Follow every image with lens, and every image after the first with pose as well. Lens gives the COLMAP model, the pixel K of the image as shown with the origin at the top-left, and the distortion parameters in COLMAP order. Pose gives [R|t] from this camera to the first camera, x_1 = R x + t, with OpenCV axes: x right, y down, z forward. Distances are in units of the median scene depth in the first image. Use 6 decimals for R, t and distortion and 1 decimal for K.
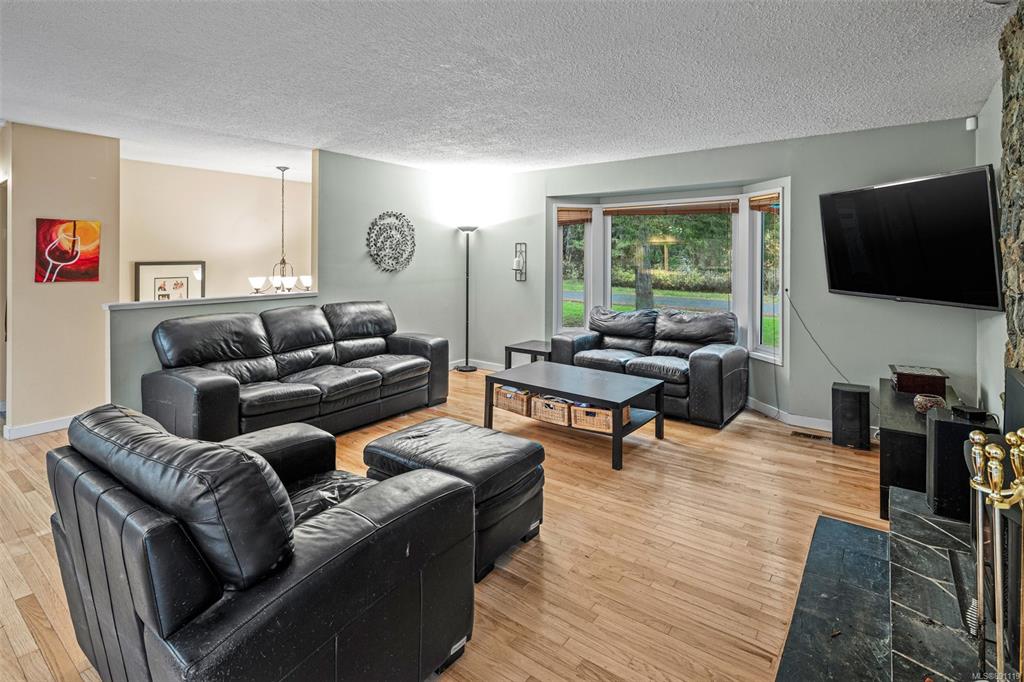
lens RADIAL K [[501.5, 0, 511.5], [0, 501.5, 254.6], [0, 0, 1]] dist [0.002339, -0.001607]
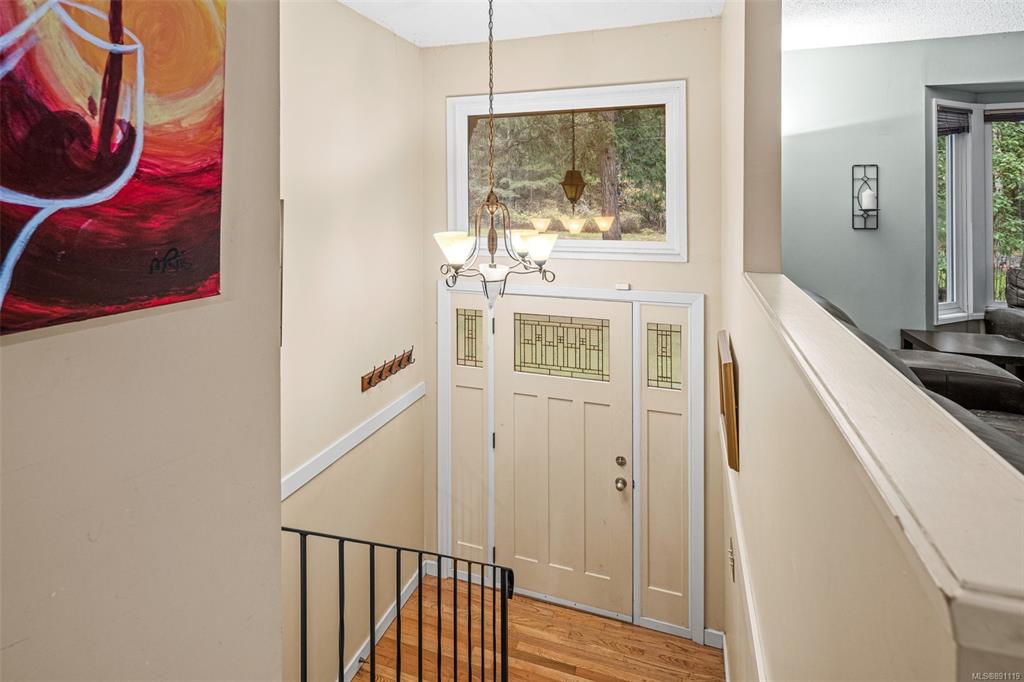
lens RADIAL K [[504.2, 0, 511.4], [0, 504.2, 199.1], [0, 0, 1]] dist [-0.000151, -0.000546]
pose [[0.954323, -0.006871, 0.298697, -0.773011], [0.005347, 0.999968, 0.005919, 0.016240], [-0.298728, -0.004051, 0.954330, 0.781821]]
